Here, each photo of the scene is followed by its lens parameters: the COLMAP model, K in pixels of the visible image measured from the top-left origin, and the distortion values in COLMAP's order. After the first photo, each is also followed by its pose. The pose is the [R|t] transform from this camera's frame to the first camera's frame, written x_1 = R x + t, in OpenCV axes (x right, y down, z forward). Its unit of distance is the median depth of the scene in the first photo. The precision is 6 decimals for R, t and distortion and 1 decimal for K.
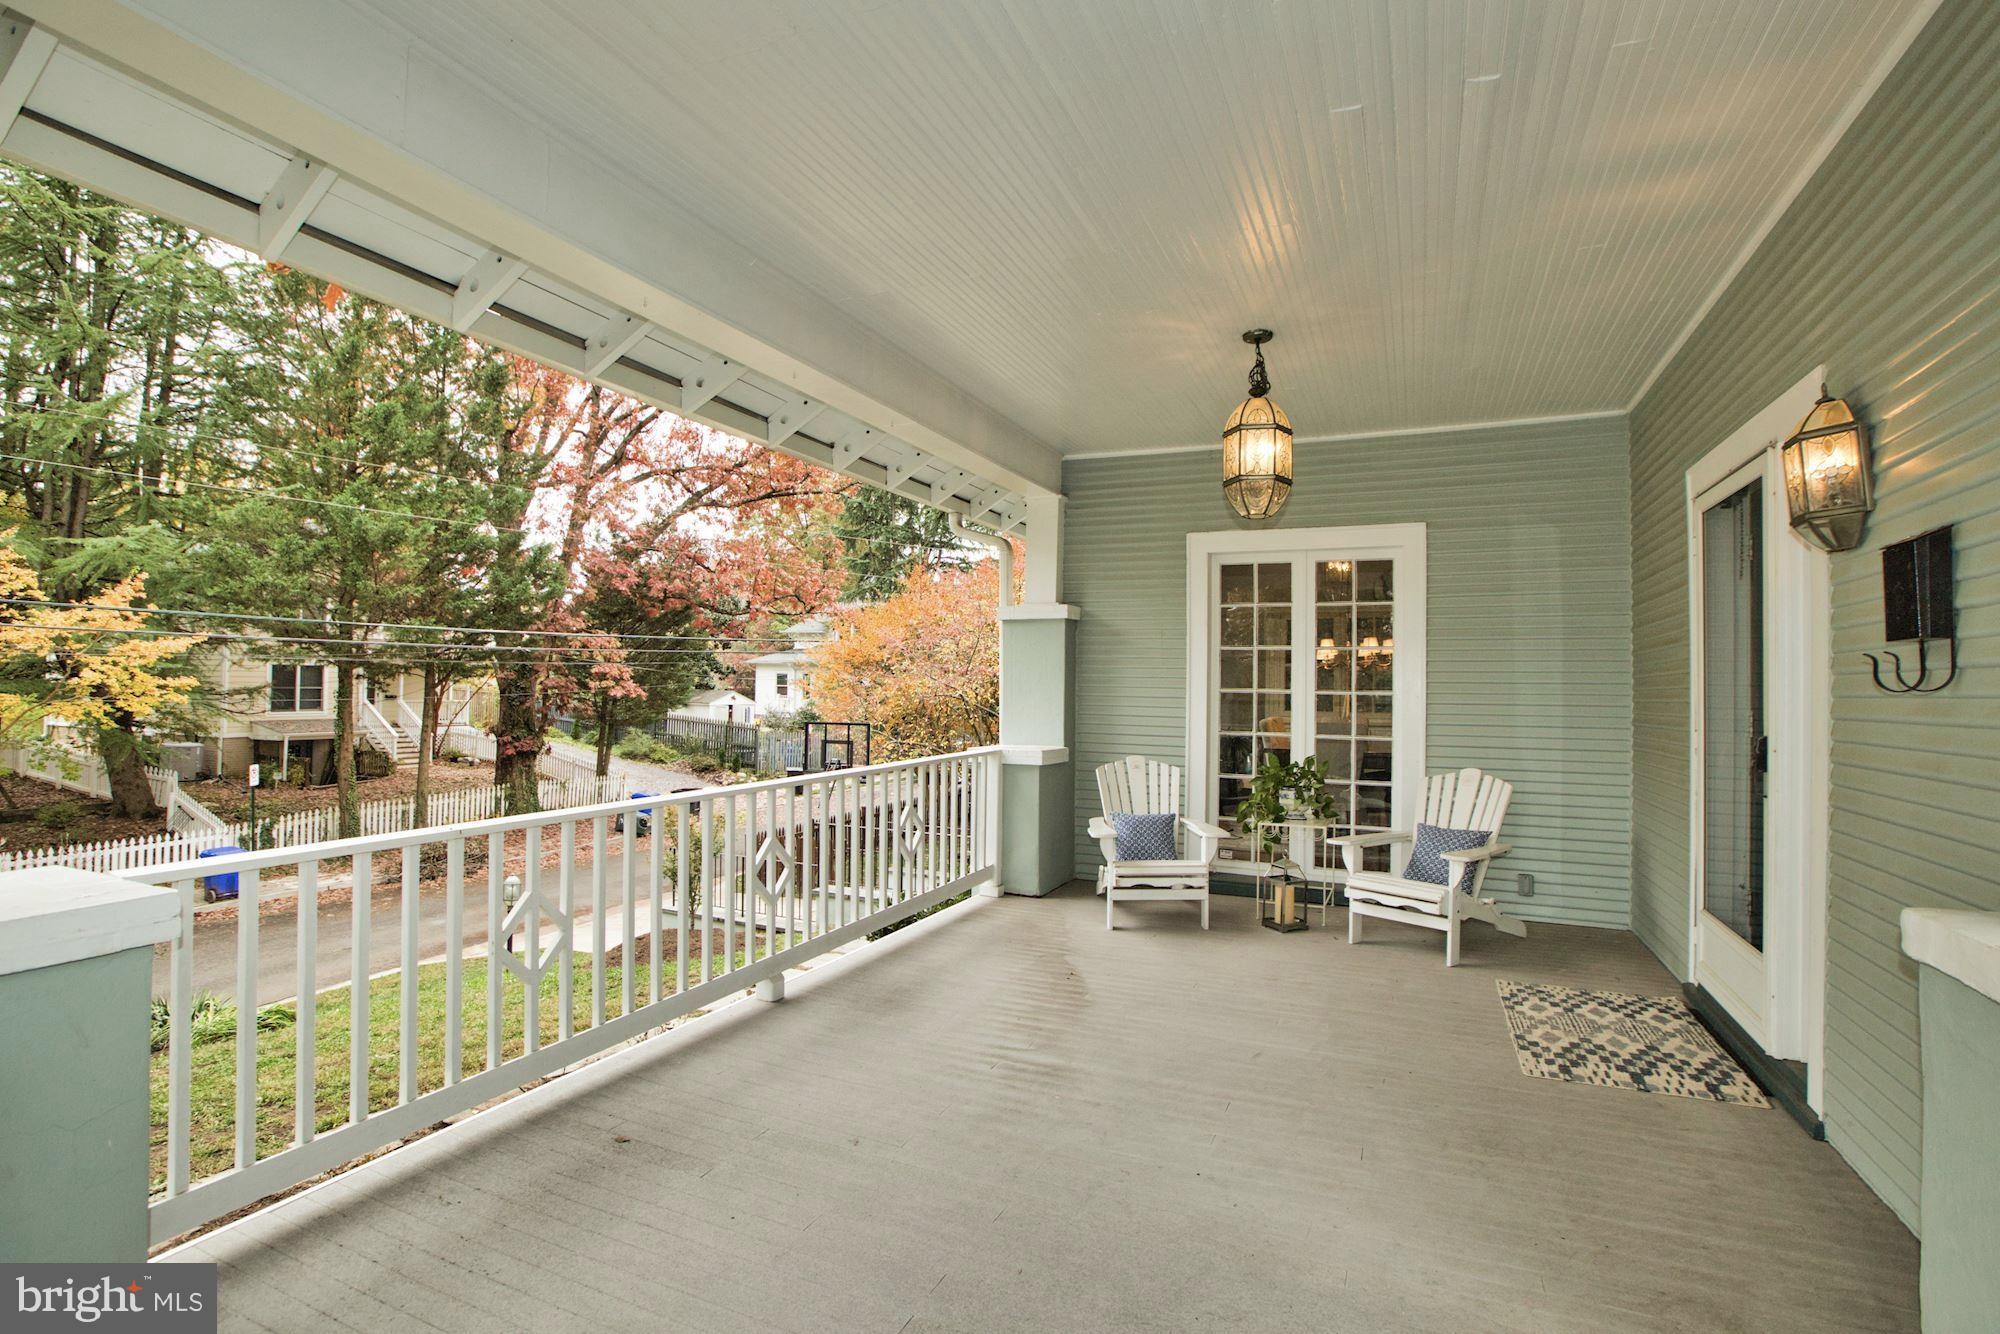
lens RADIAL K [[944.0, 0, 1001.4], [0, 944.0, 678.0], [0, 0, 1]] dist [-0.036178, 0.012780]
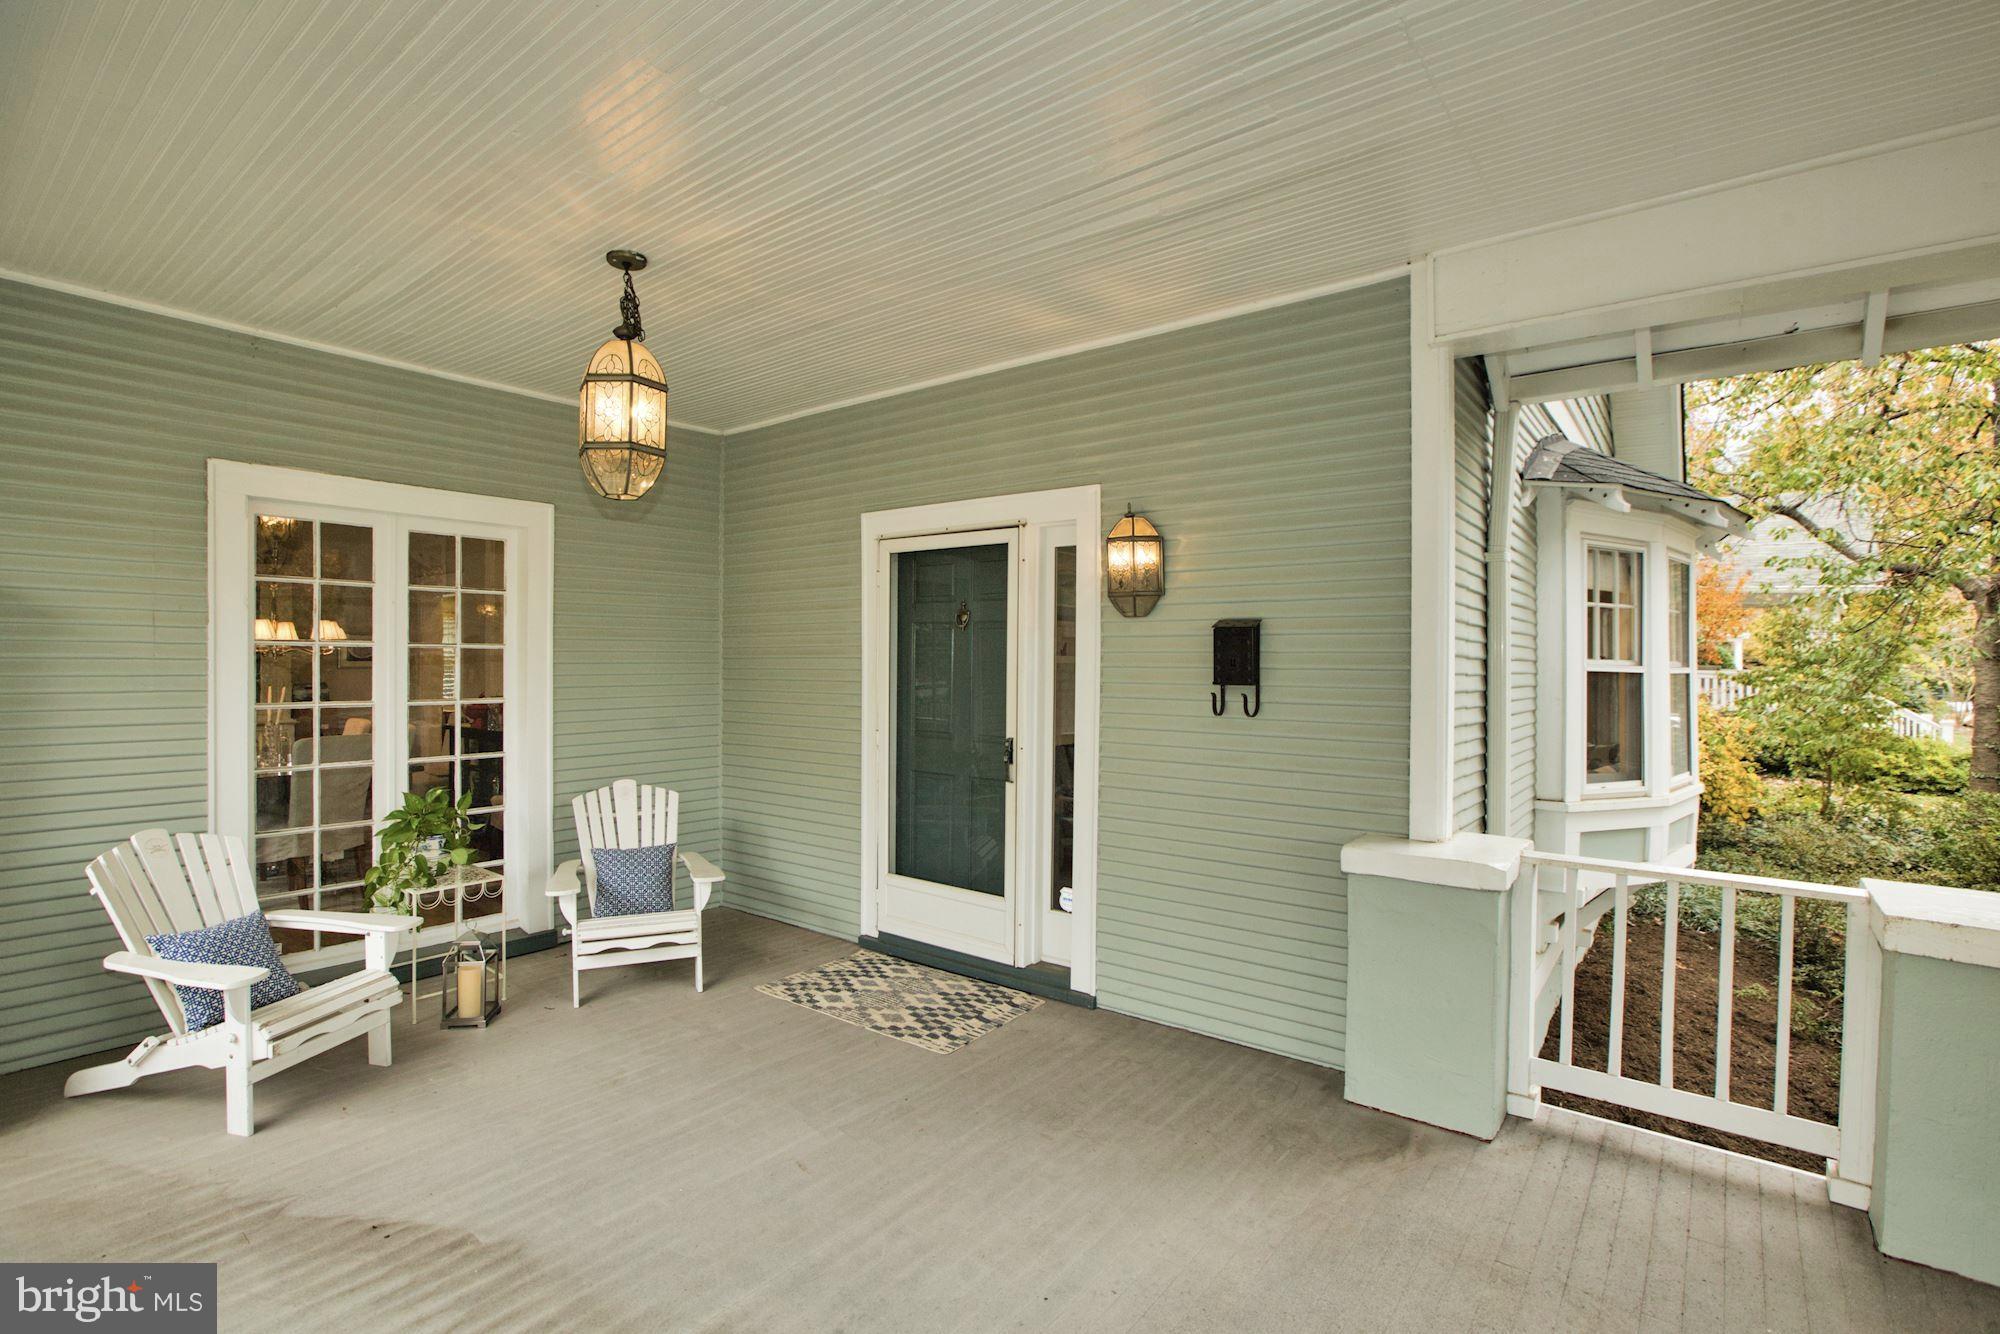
lens RADIAL K [[944.0, 0, 987.2], [0, 944.0, 657.4], [0, 0, 1]] dist [-0.036178, 0.012780]
pose [[0.249714, -0.007868, 0.968288, -0.439228], [-0.012897, 0.999851, 0.011451, -0.057045], [-0.968234, -0.015347, 0.249575, 0.570331]]
